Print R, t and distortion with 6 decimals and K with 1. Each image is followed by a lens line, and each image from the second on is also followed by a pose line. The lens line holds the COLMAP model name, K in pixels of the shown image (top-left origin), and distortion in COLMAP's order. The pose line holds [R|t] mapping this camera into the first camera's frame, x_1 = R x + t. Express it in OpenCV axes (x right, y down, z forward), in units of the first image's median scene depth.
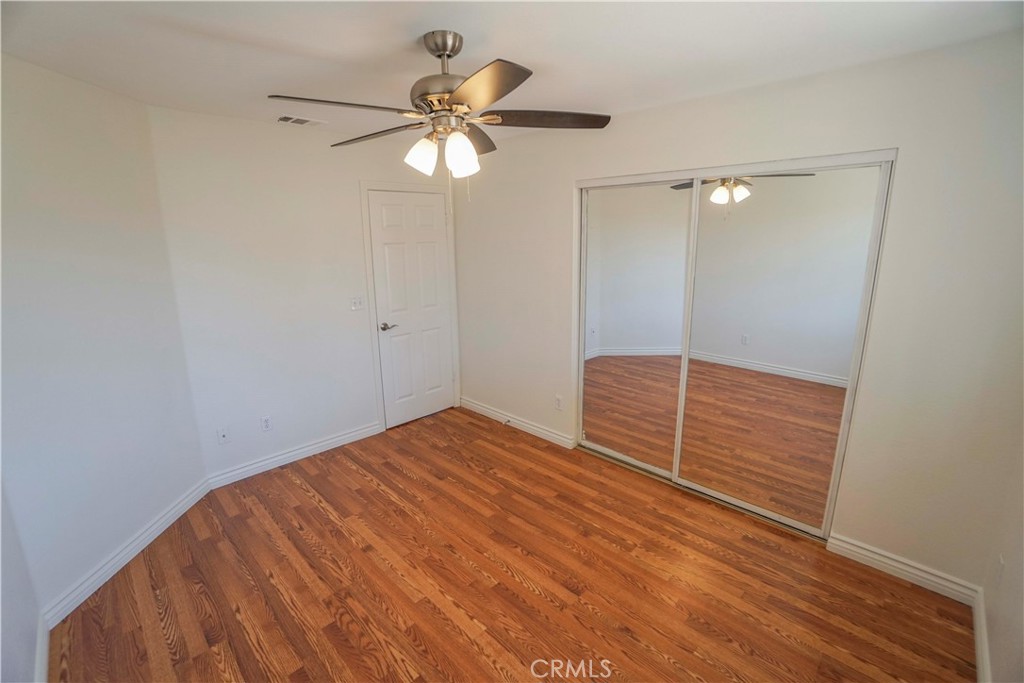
lens RADIAL K [[451.3, 0, 508.3], [0, 451.3, 337.0], [0, 0, 1]] dist [-0.063703, 0.022656]
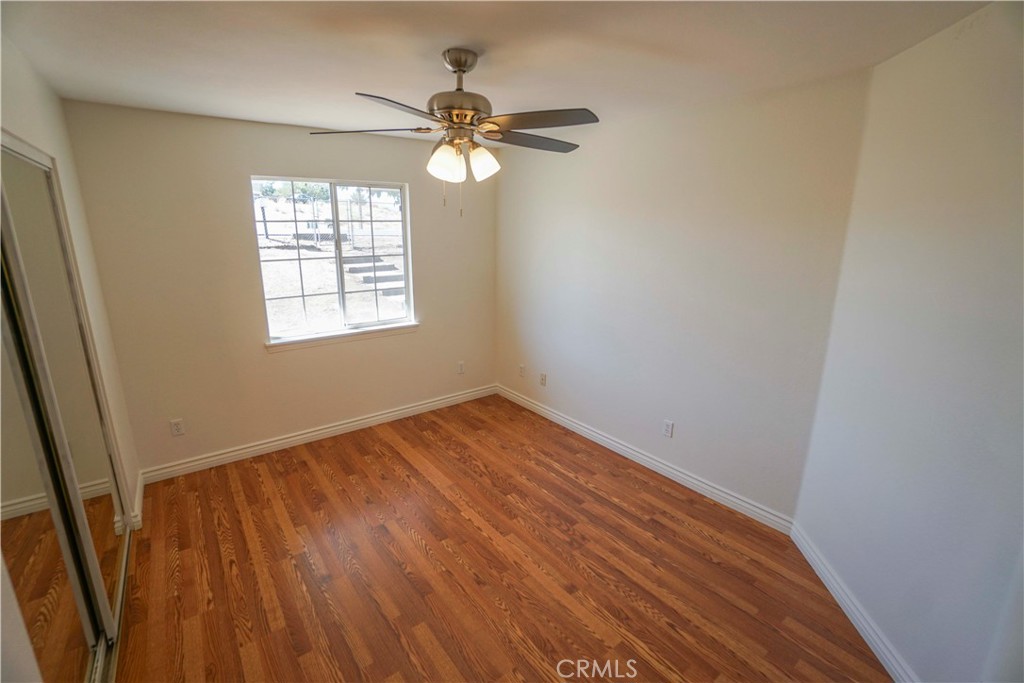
lens RADIAL K [[451.3, 0, 508.3], [0, 451.3, 337.0], [0, 0, 1]] dist [-0.063703, 0.022656]
pose [[-0.990381, -0.026917, 0.135722, -0.325060], [0.036333, 0.895882, 0.442804, -0.403627], [-0.133510, 0.443476, -0.886287, 1.710547]]
